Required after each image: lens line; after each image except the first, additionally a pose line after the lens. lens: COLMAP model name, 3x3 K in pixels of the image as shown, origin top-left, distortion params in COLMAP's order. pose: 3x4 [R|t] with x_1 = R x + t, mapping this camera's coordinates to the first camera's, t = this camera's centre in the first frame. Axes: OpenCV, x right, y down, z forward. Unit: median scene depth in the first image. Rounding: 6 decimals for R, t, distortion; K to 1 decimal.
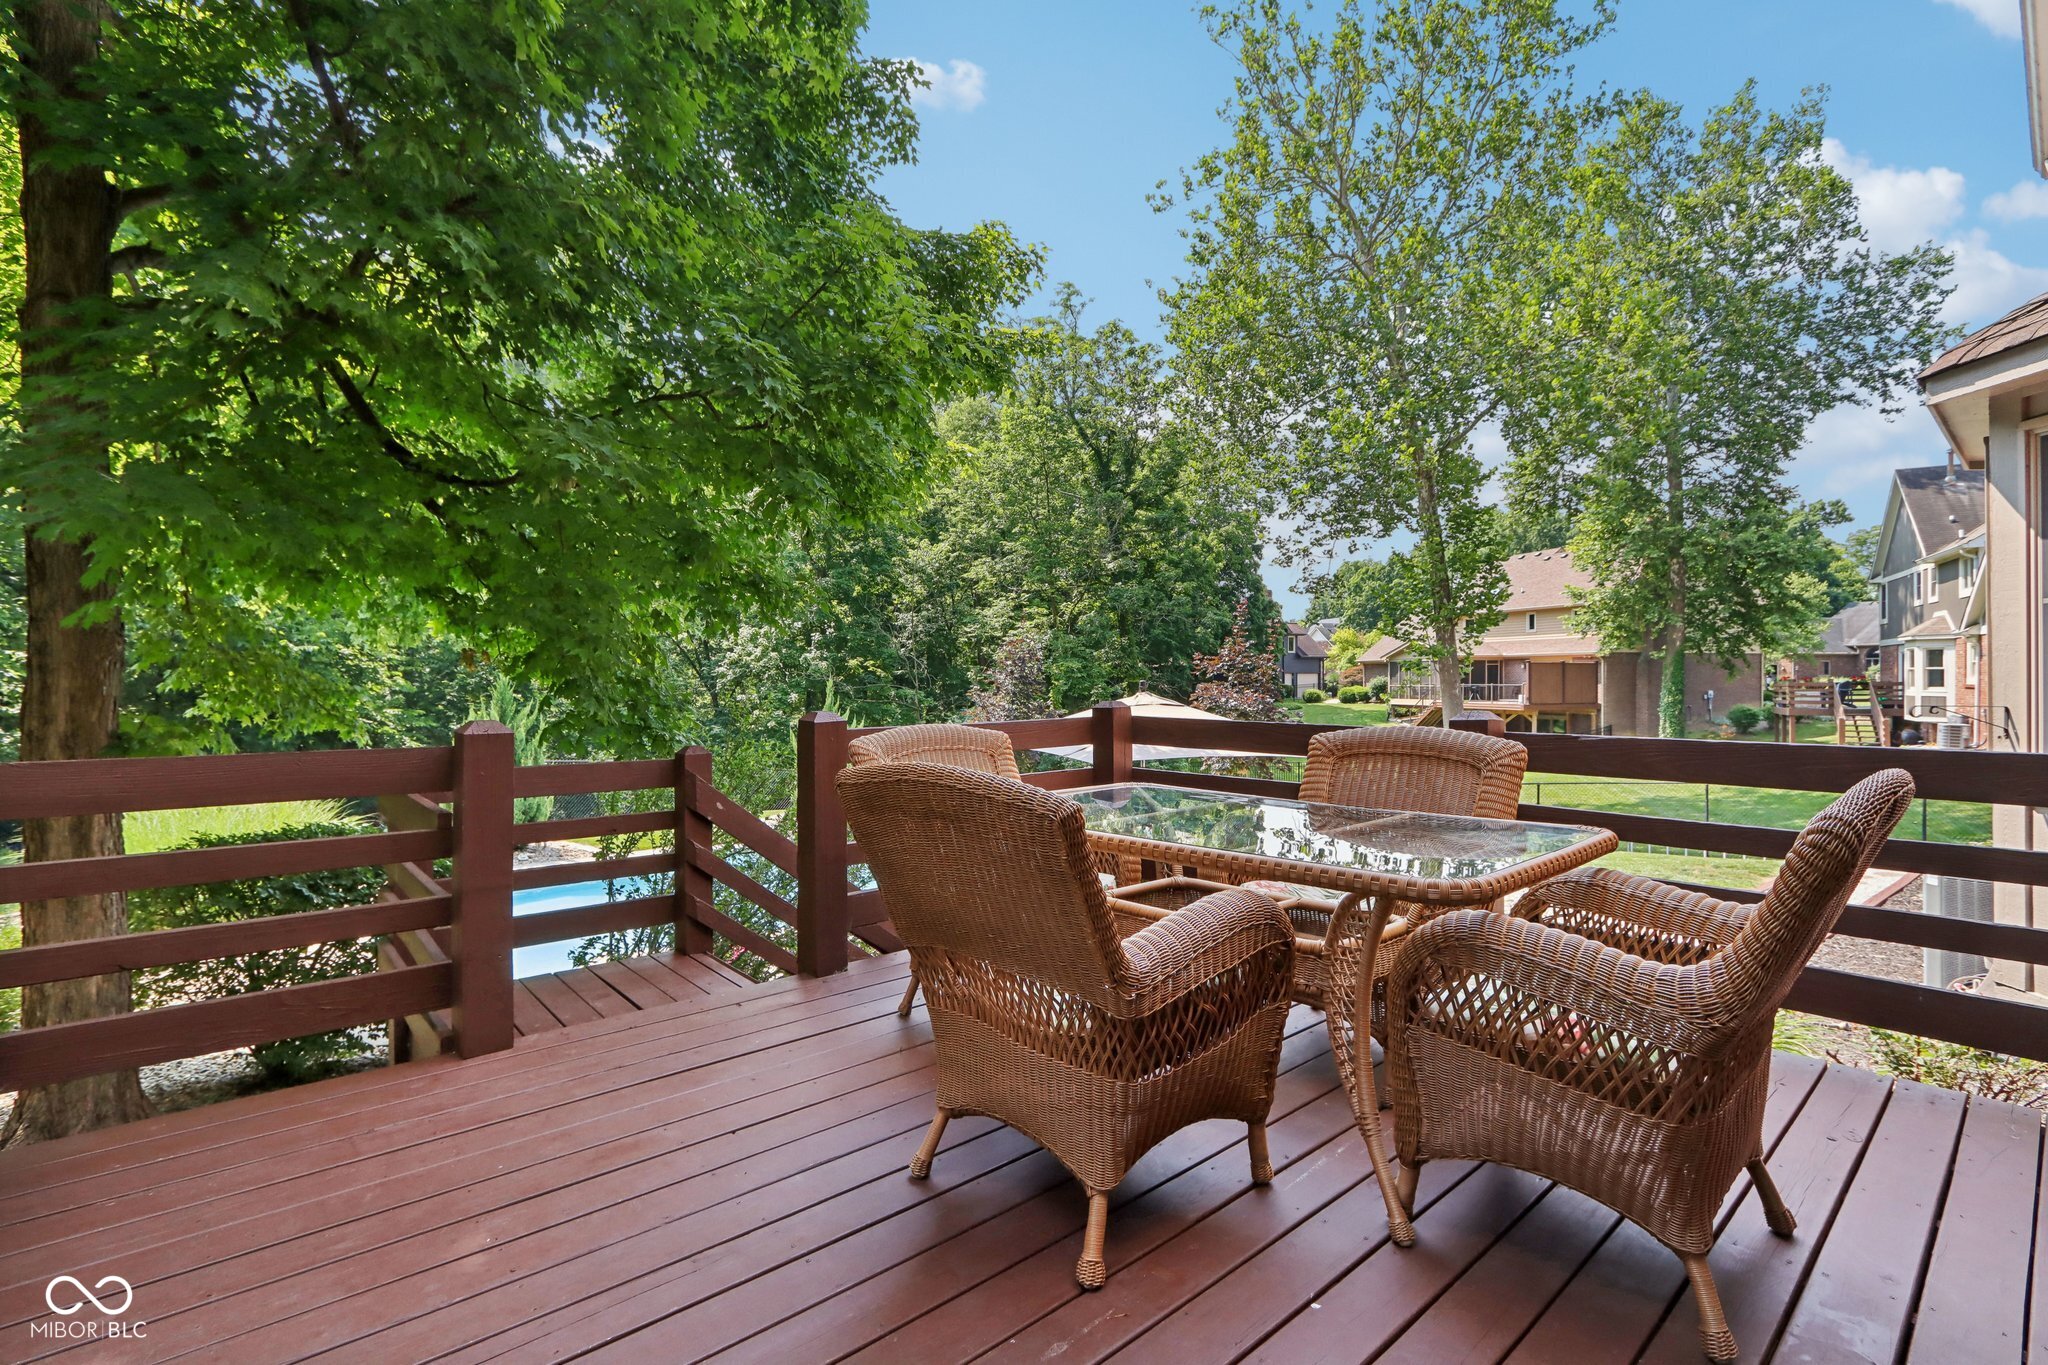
lens RADIAL K [[988.1, 0, 1024.0], [0, 988.1, 682.5], [0, 0, 1]] dist [0.004512, -0.000019]
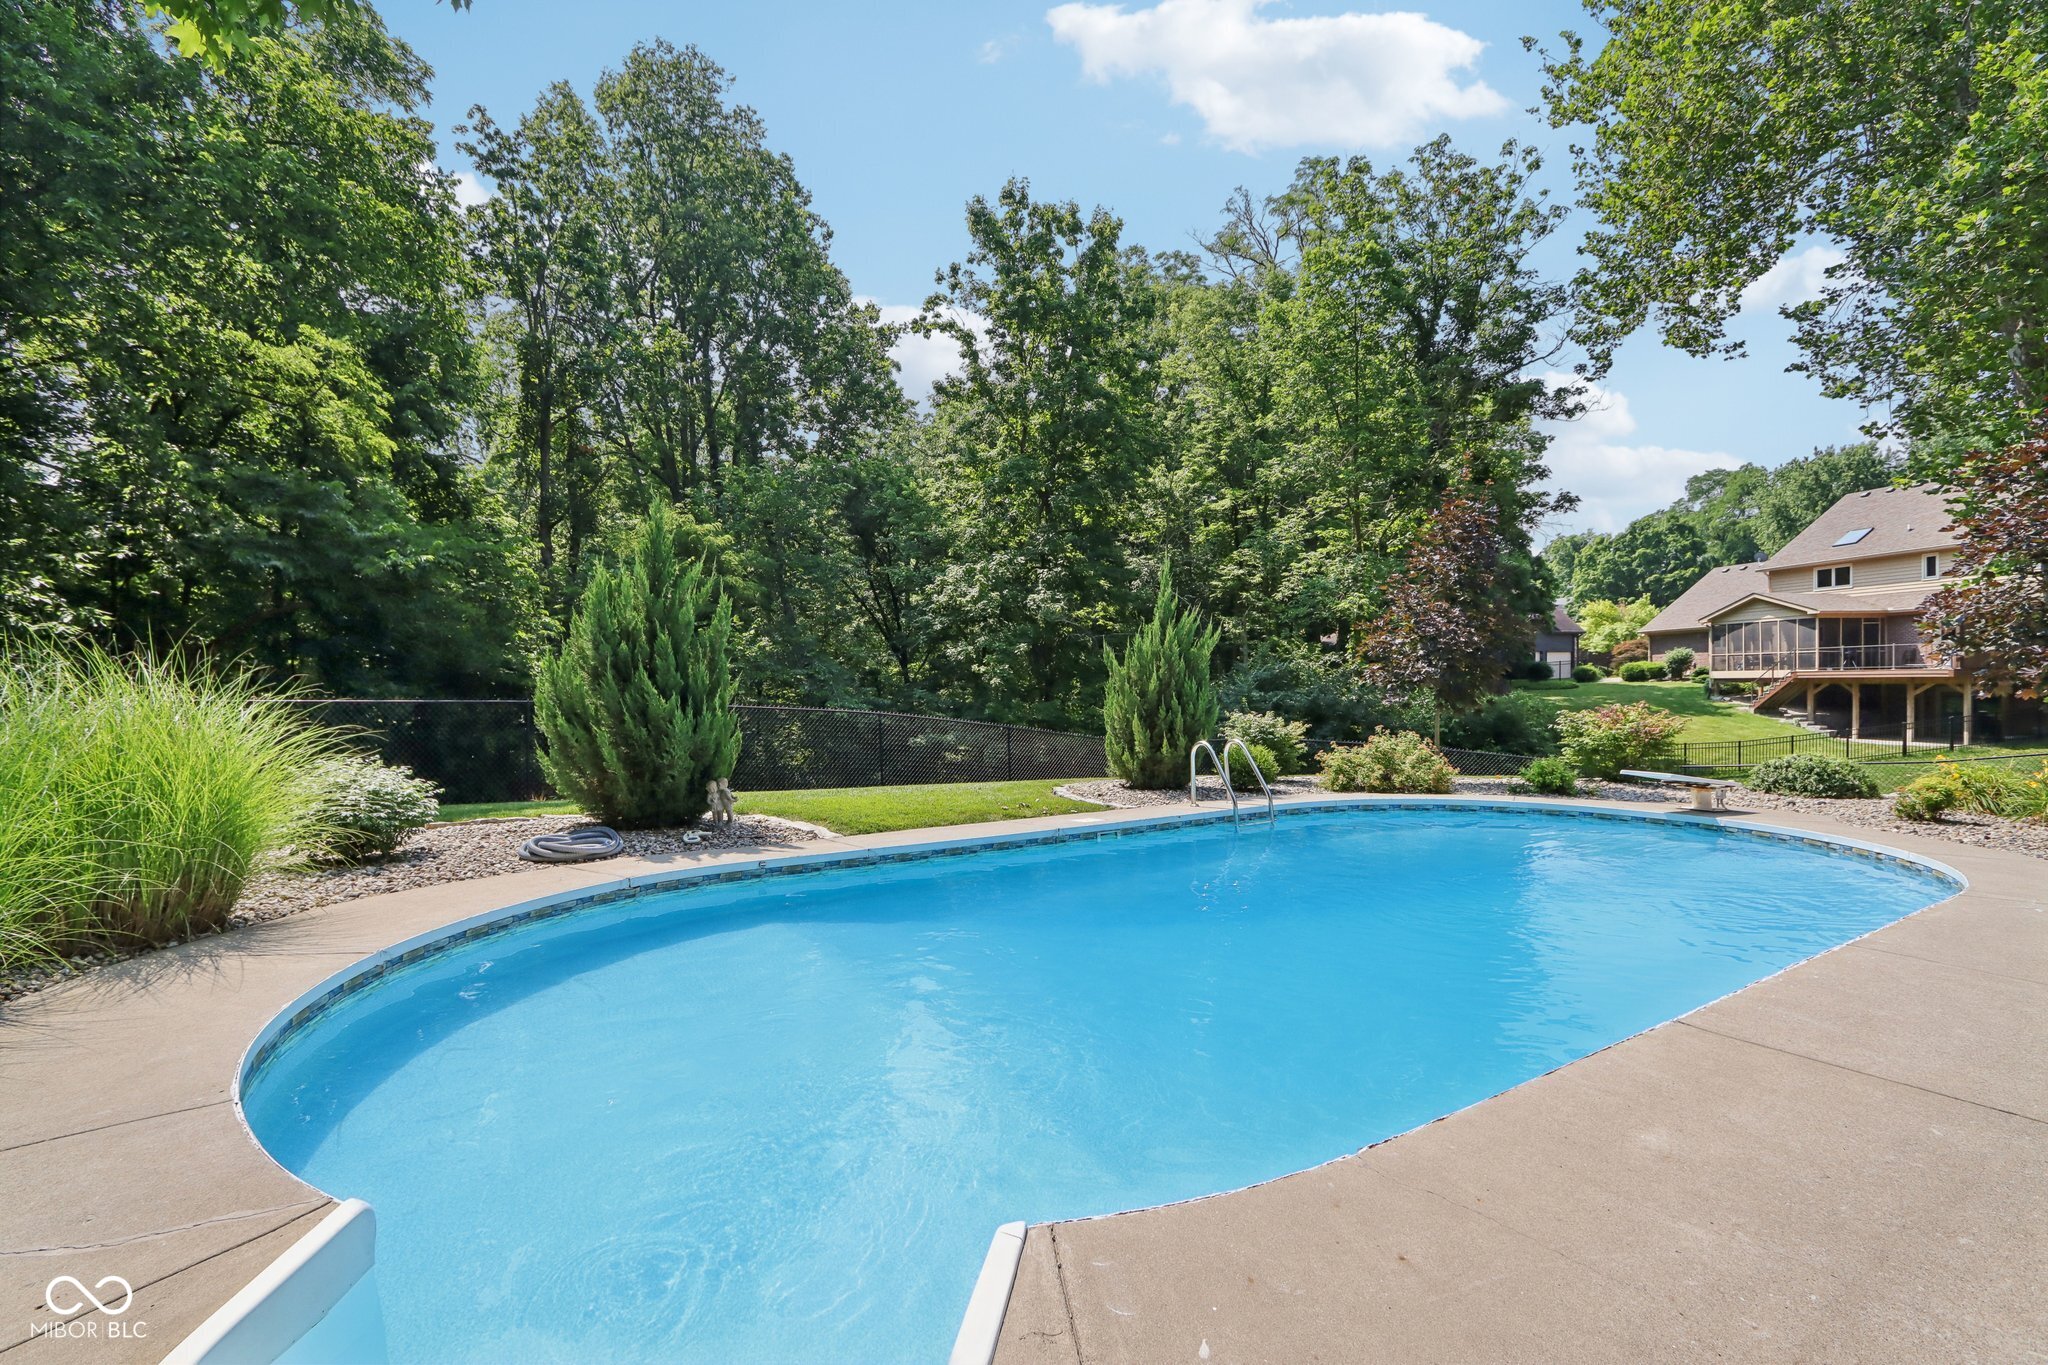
lens RADIAL K [[988.1, 0, 1024.0], [0, 988.1, 682.5], [0, 0, 1]] dist [0.004512, -0.000019]
pose [[0.990643, -0.005301, -0.136377, -0.108679], [0.004652, 0.999976, -0.005078, 0.040507], [0.136401, 0.004396, 0.990644, 0.198328]]
